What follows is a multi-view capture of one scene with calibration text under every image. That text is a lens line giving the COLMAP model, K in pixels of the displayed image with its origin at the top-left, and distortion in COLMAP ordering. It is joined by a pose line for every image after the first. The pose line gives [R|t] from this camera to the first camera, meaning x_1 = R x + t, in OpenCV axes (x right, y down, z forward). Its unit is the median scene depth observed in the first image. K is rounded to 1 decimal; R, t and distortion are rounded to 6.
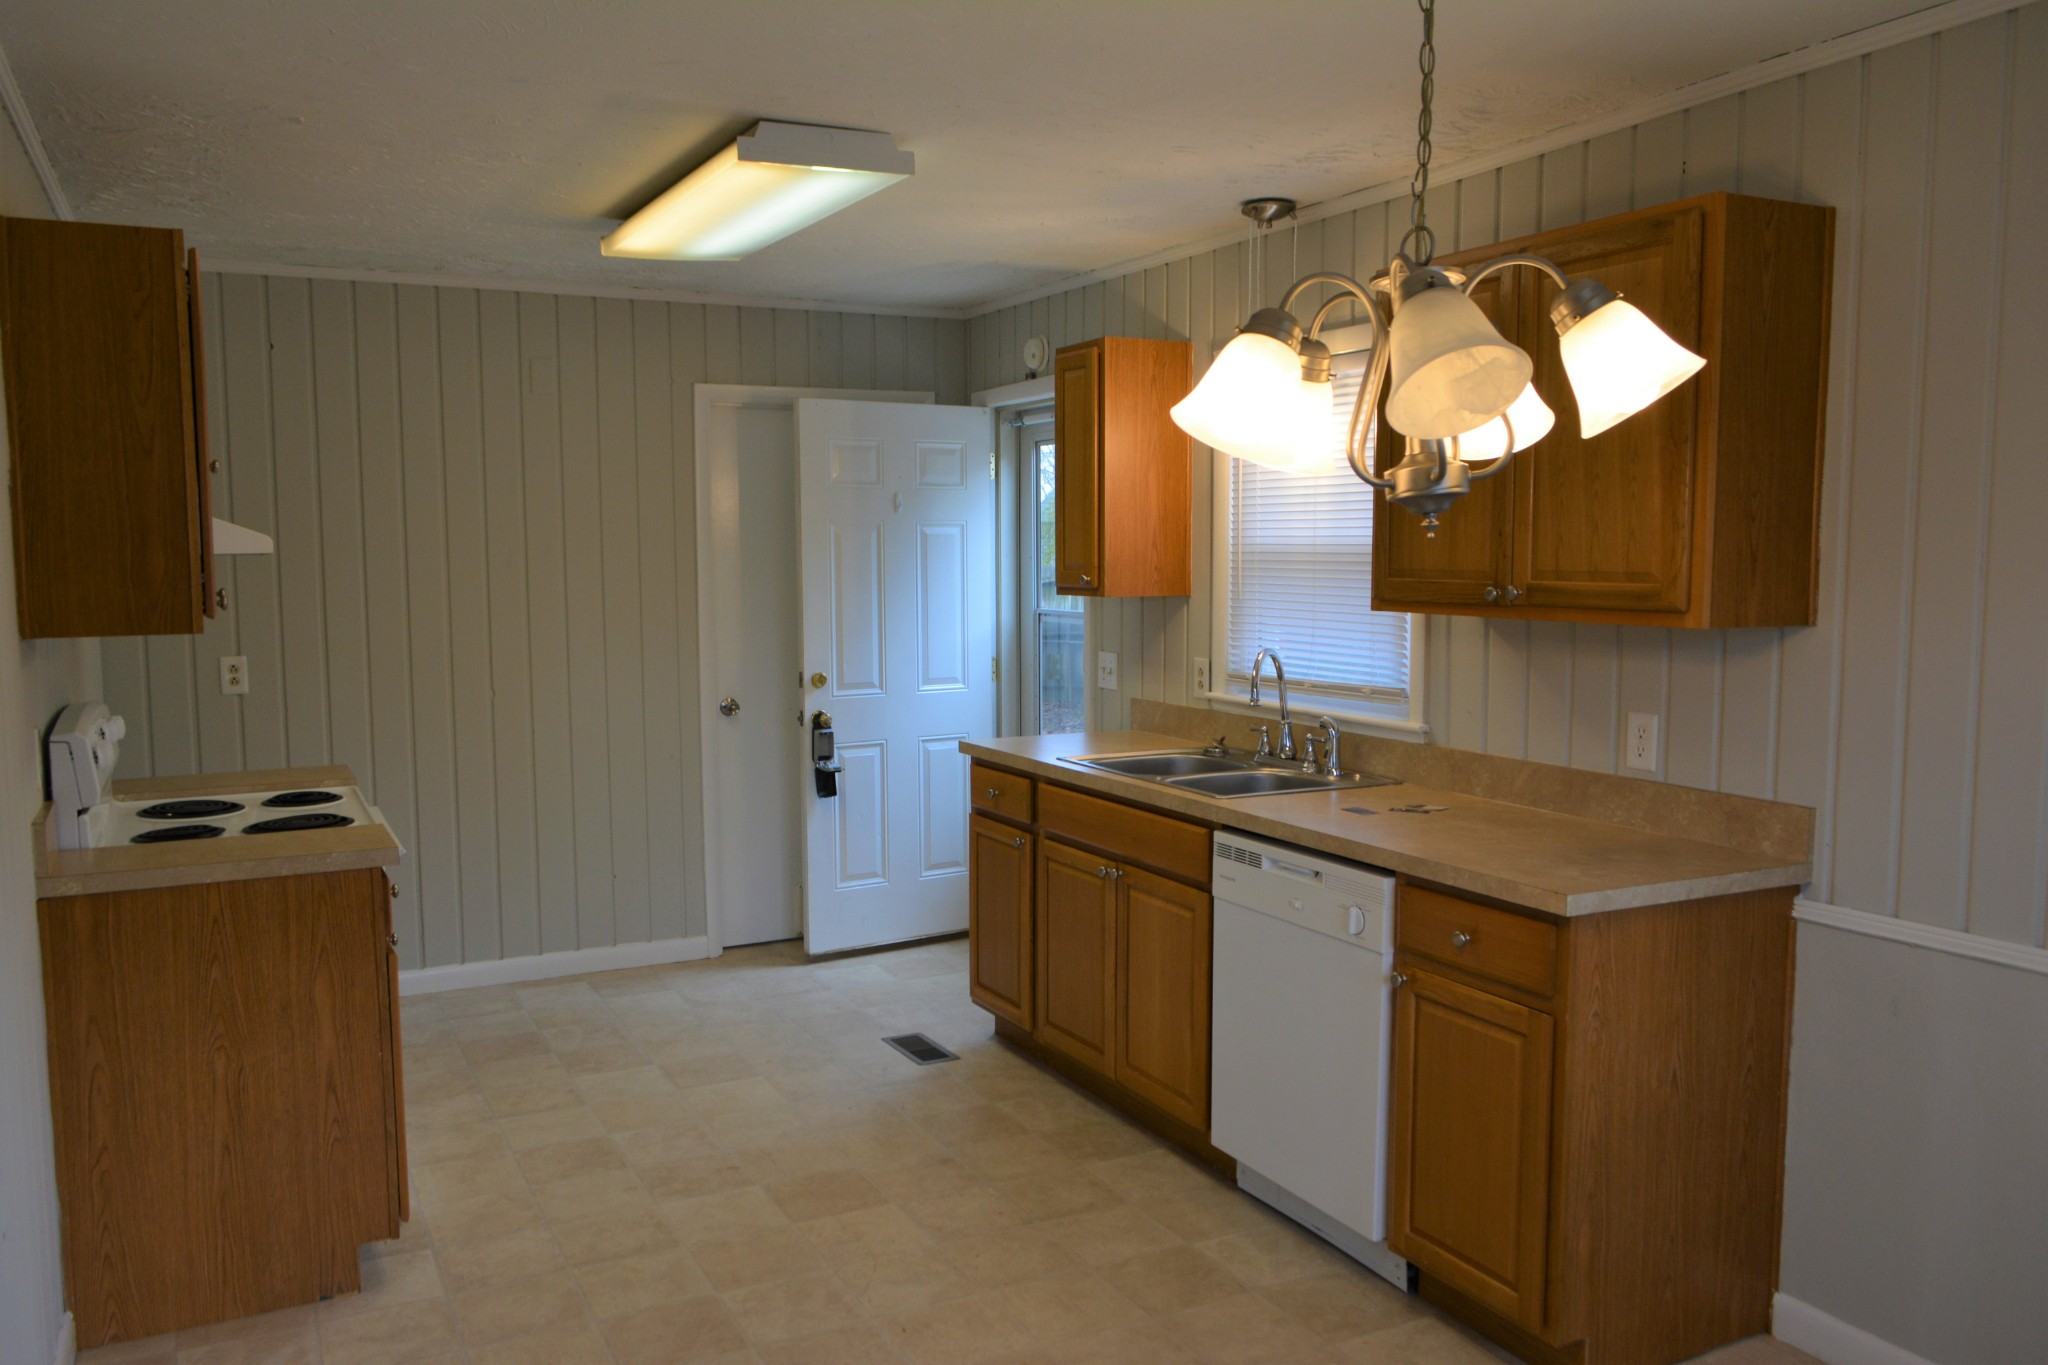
lens RADIAL K [[1602.7, 0, 1035.7], [0, 1602.7, 718.0], [0, 0, 1]] dist [-0.009485, 0.006112]
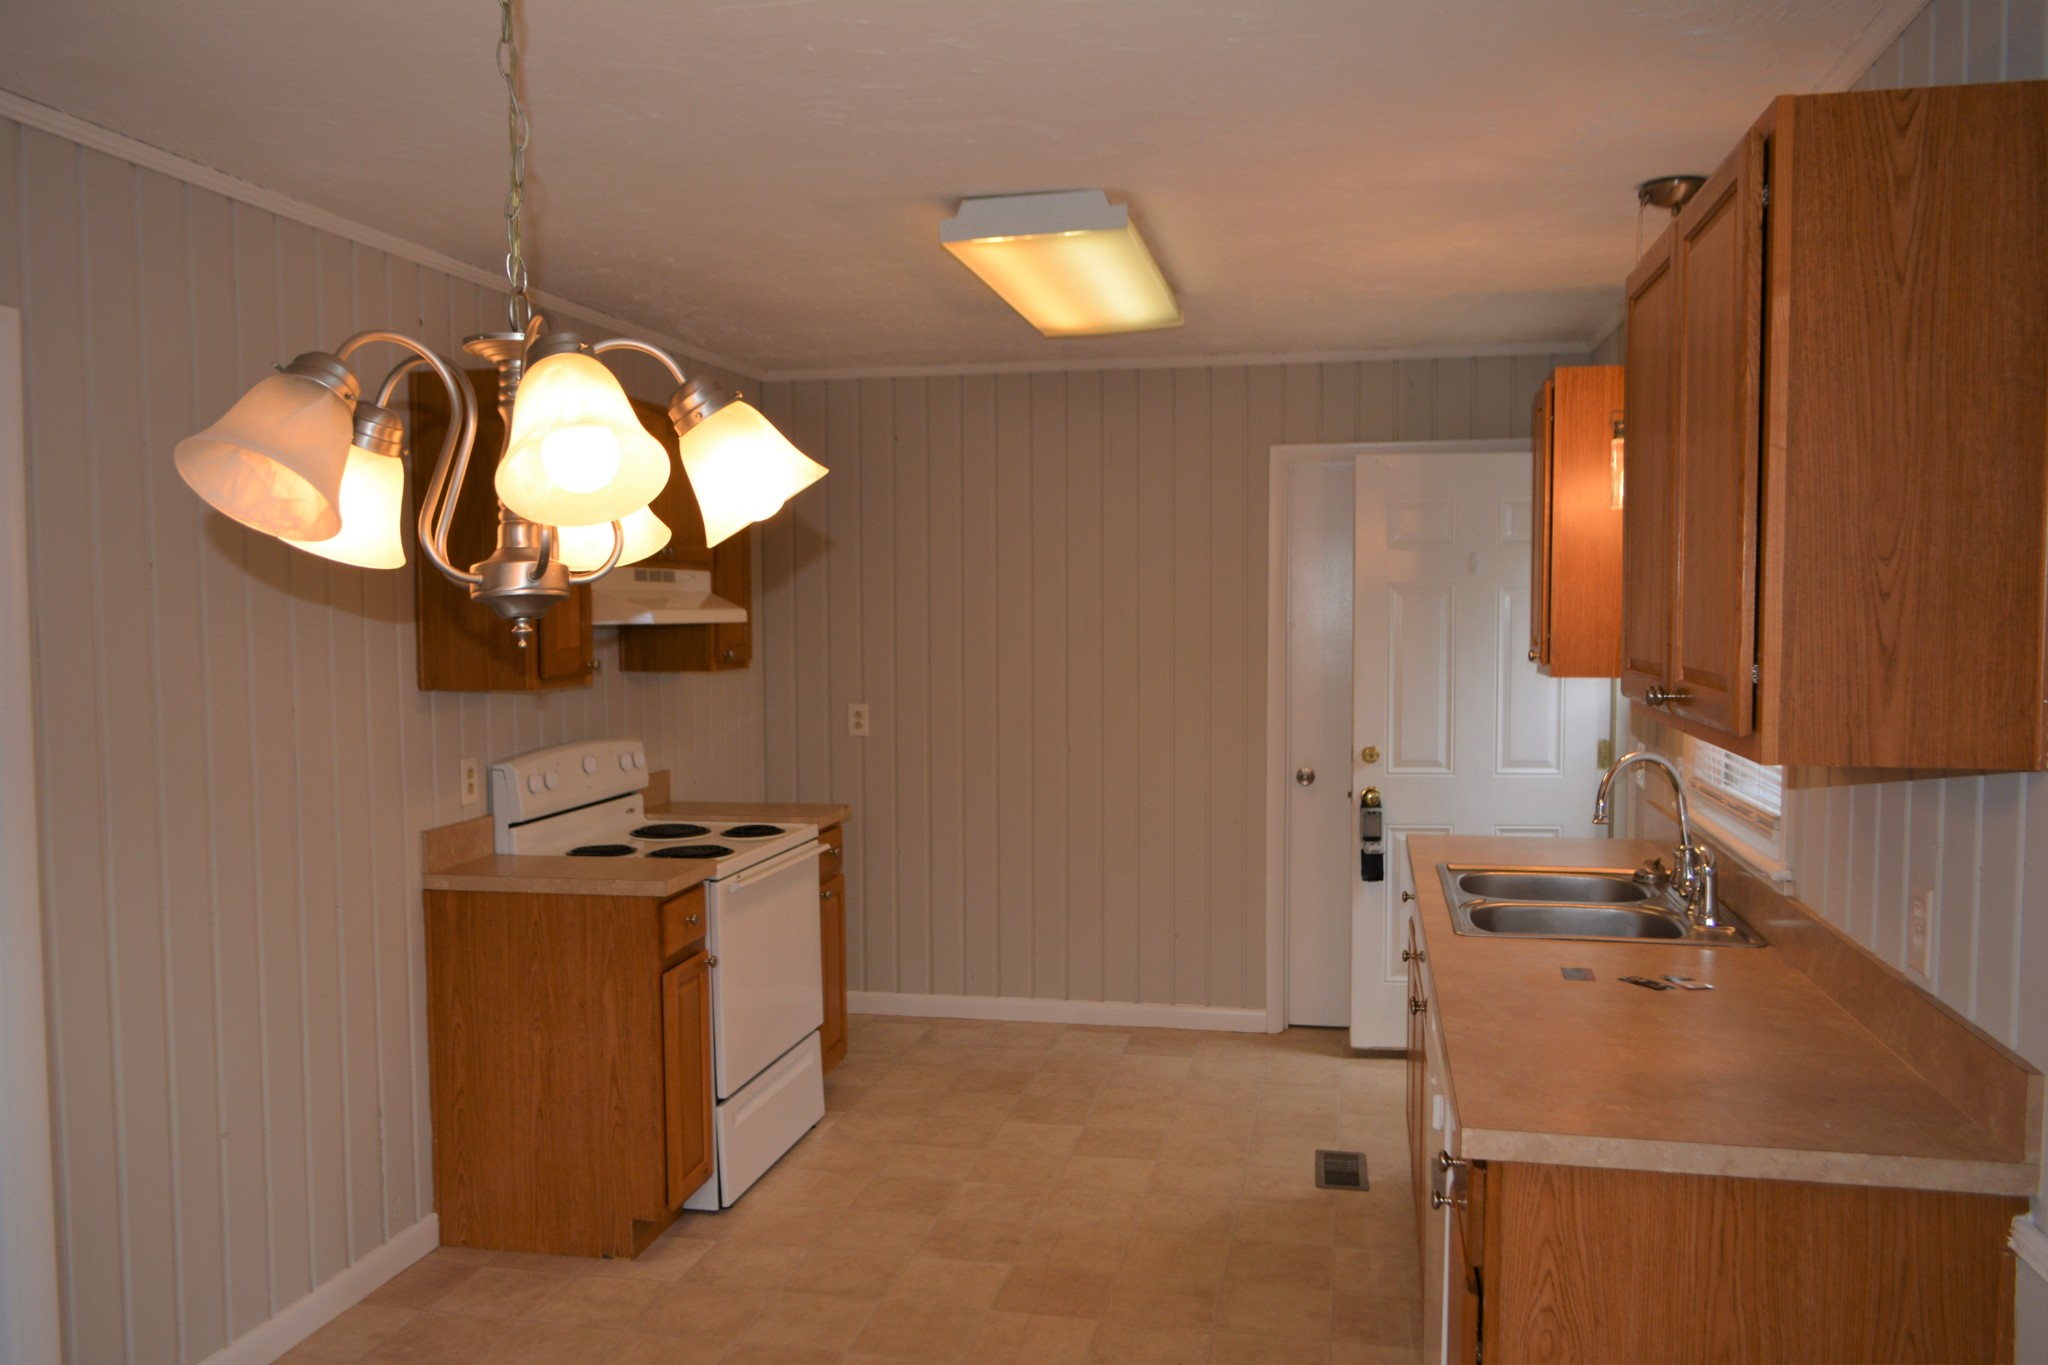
lens RADIAL K [[1602.7, 0, 1035.7], [0, 1602.7, 718.0], [0, 0, 1]] dist [-0.009485, 0.006112]
pose [[0.774736, 0.046582, -0.630567, 0.427567], [-0.065611, 0.997821, -0.006901, -0.036523], [0.628872, 0.046719, 0.776104, 0.219903]]
